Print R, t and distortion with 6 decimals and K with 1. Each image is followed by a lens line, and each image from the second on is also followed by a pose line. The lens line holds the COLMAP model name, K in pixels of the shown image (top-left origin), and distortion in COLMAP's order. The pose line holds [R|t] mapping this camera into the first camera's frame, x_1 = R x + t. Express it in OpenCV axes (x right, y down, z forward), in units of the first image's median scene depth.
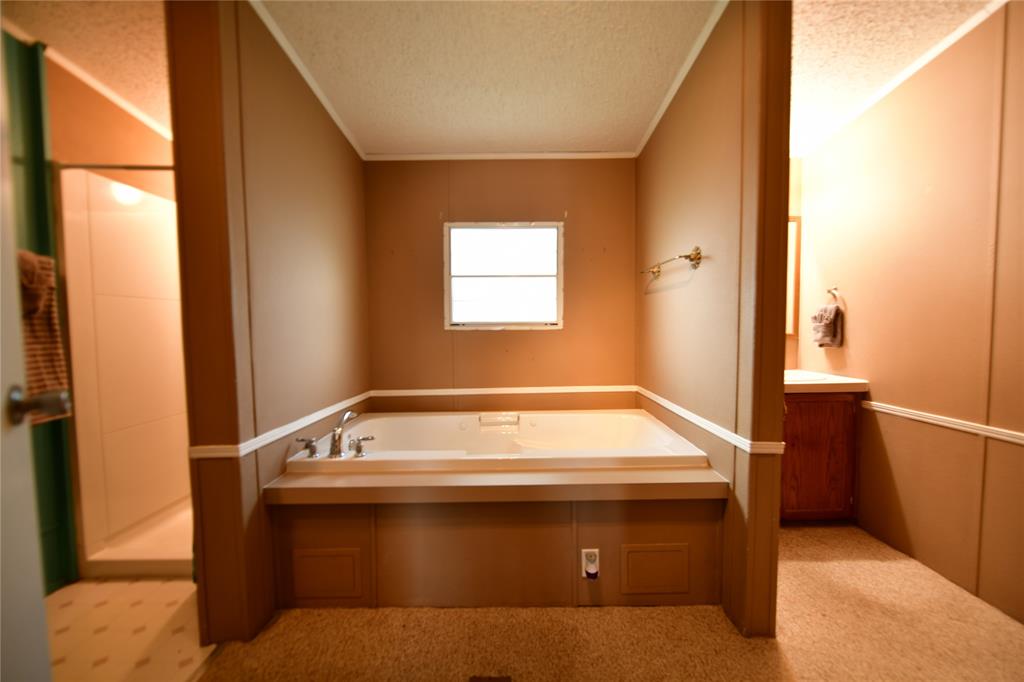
lens RADIAL K [[408.3, 0, 519.2], [0, 408.3, 345.3], [0, 0, 1]] dist [-0.010444, 0.000483]
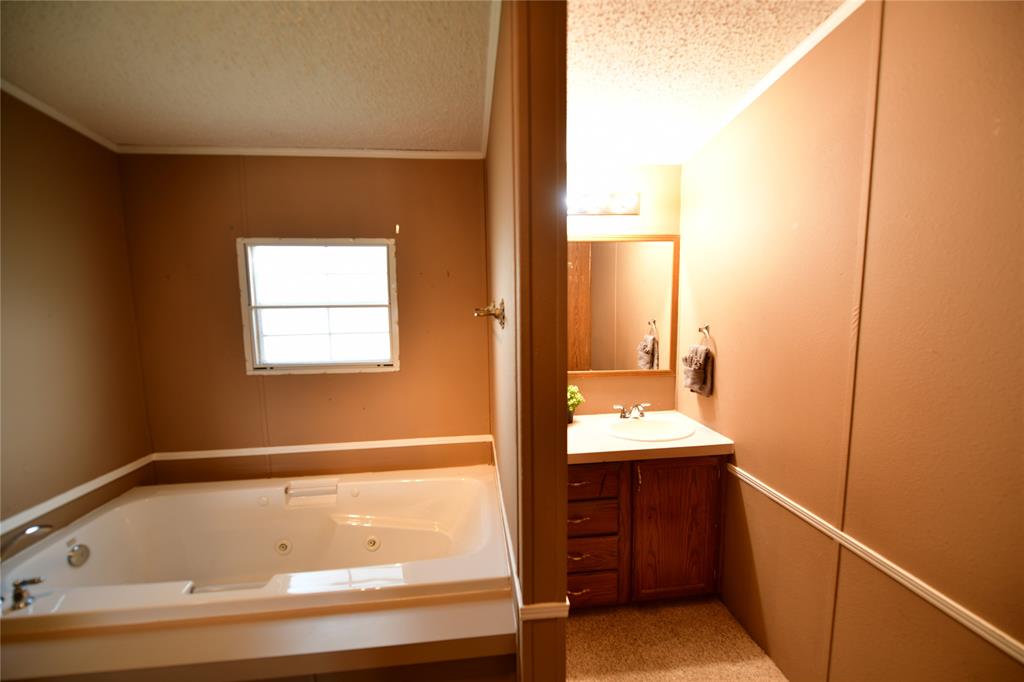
lens RADIAL K [[408.3, 0, 517.2], [0, 408.3, 346.5], [0, 0, 1]] dist [-0.010444, 0.000483]
pose [[0.994469, -0.015990, 0.103804, 0.298580], [0.009822, 0.998171, 0.059653, -0.156722], [-0.104568, -0.058304, 0.992807, 0.193118]]
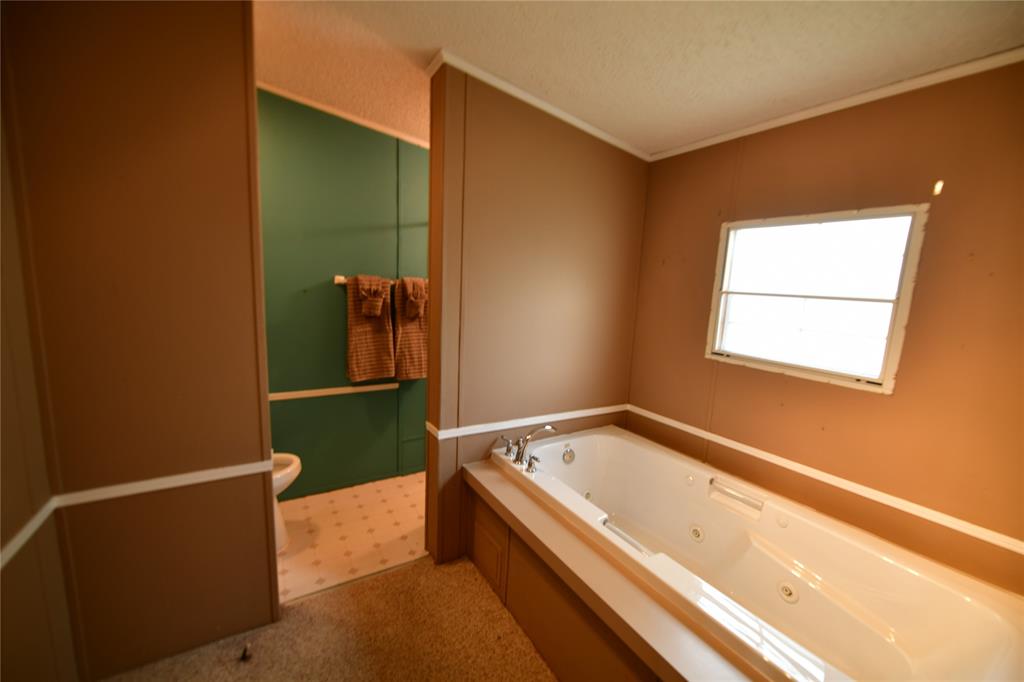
lens RADIAL K [[408.3, 0, 516.7], [0, 408.3, 346.0], [0, 0, 1]] dist [-0.010444, 0.000483]
pose [[0.519296, 0.164161, -0.838679, 0.346650], [-0.096057, 0.986370, 0.133593, -0.154609], [0.849179, 0.011187, 0.527986, 0.294444]]
